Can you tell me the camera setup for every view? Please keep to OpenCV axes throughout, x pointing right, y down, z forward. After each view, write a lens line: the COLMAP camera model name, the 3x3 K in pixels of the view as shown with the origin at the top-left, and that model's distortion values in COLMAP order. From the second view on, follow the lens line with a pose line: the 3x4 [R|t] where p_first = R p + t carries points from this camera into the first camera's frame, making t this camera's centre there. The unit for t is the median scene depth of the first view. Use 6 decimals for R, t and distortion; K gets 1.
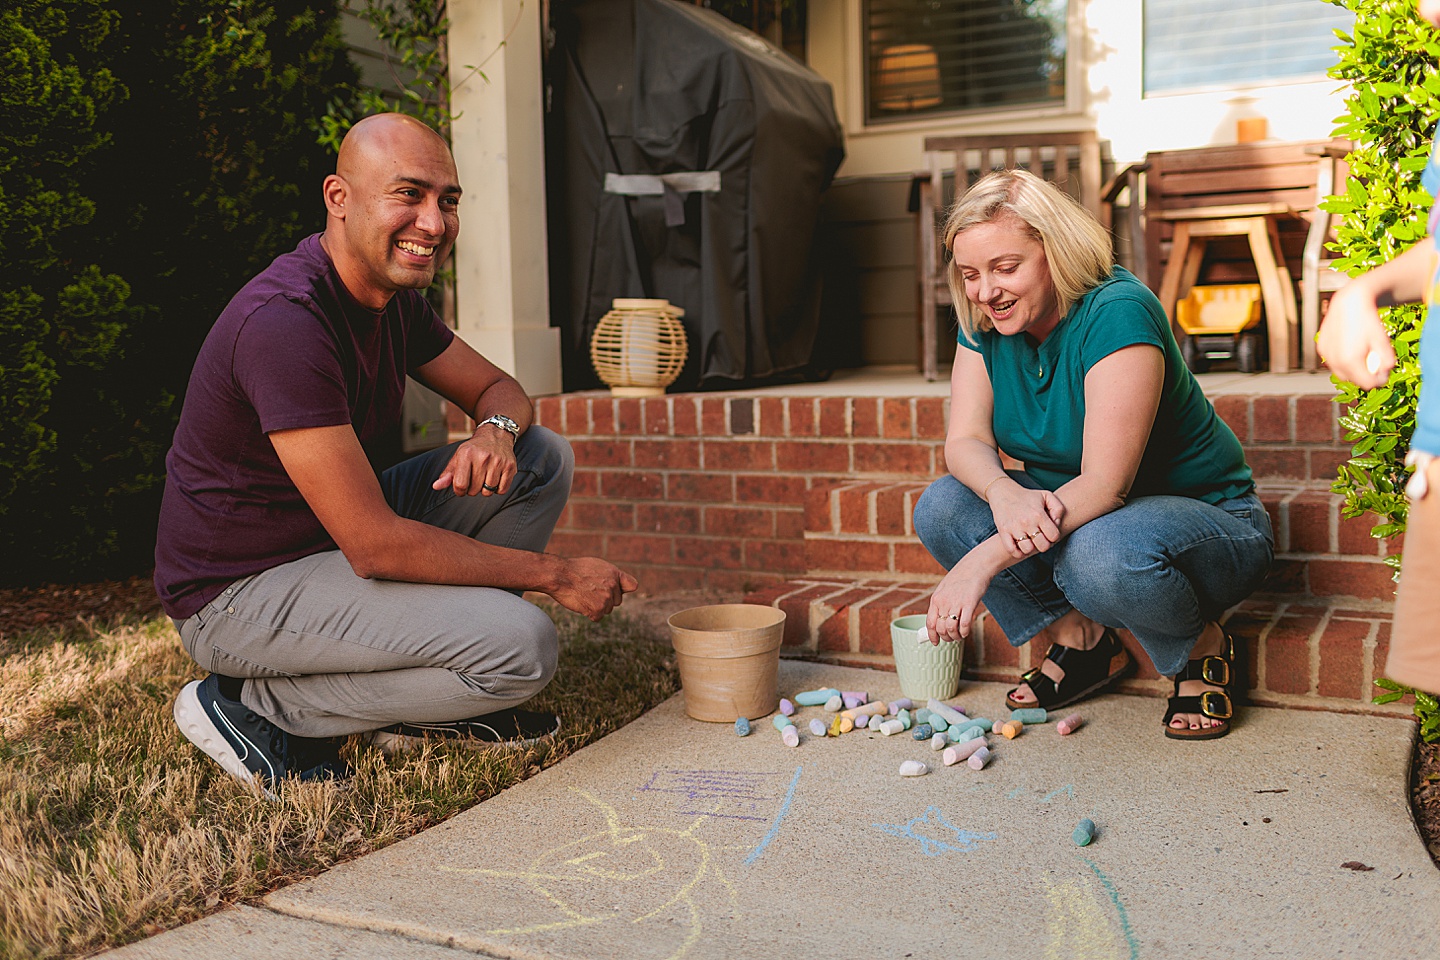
lens RADIAL K [[1349.5, 0, 728.8], [0, 1349.5, 464.8], [0, 0, 1]] dist [-0.004819, 0.012337]
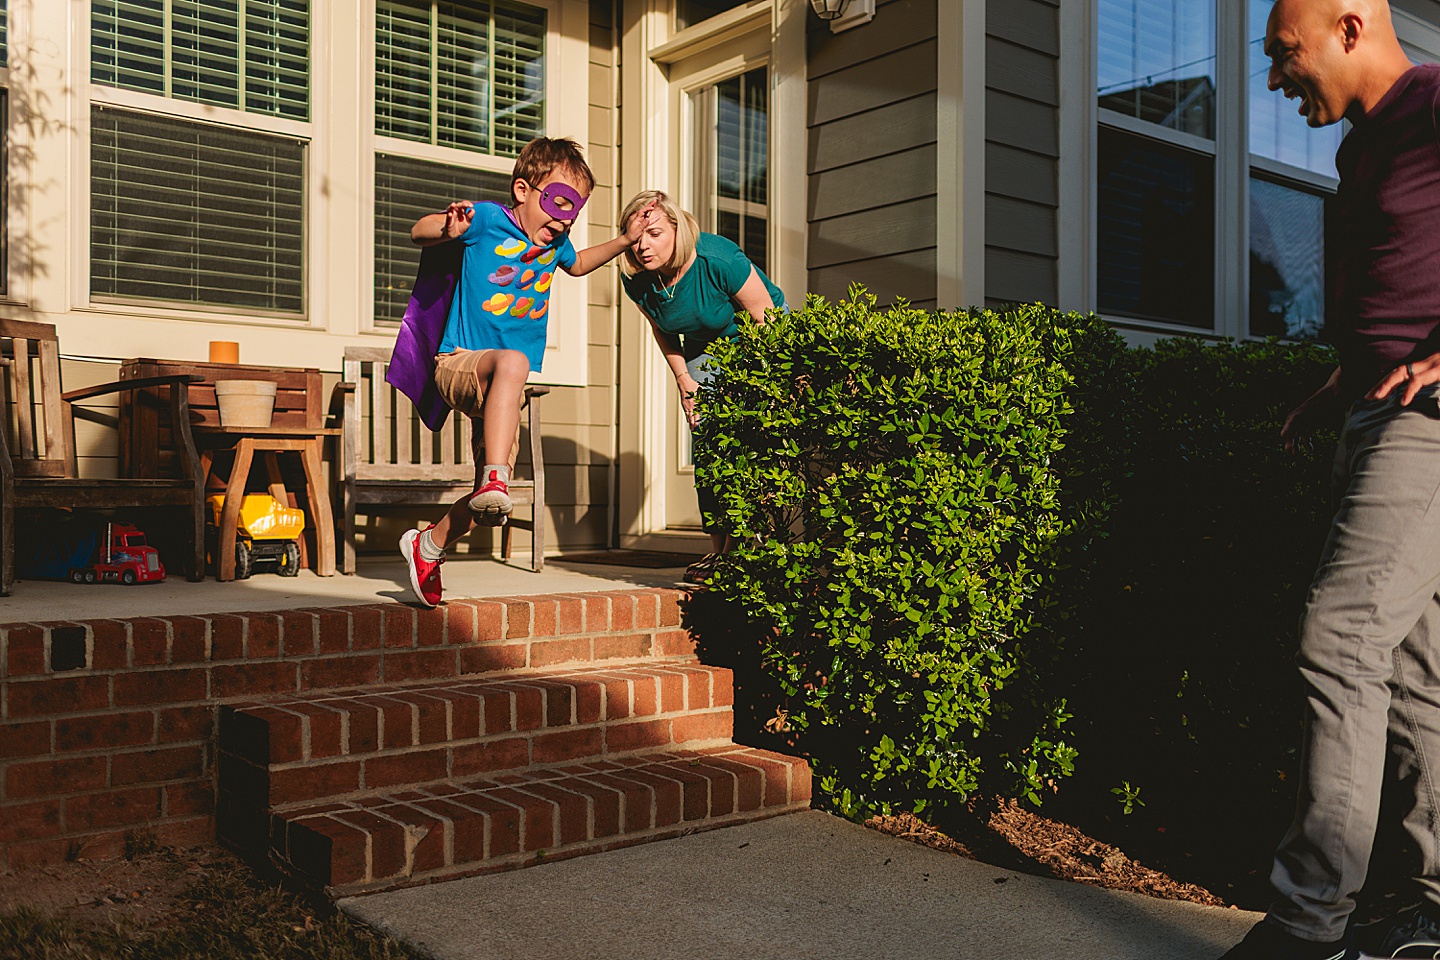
lens RADIAL K [[1349.5, 0, 728.8], [0, 1349.5, 464.8], [0, 0, 1]] dist [-0.004819, 0.012337]
pose [[0.451499, 0.039478, 0.891398, -0.584866], [0.075871, 0.993704, -0.082438, -0.051279], [-0.889040, 0.104852, 0.445661, 0.247649]]
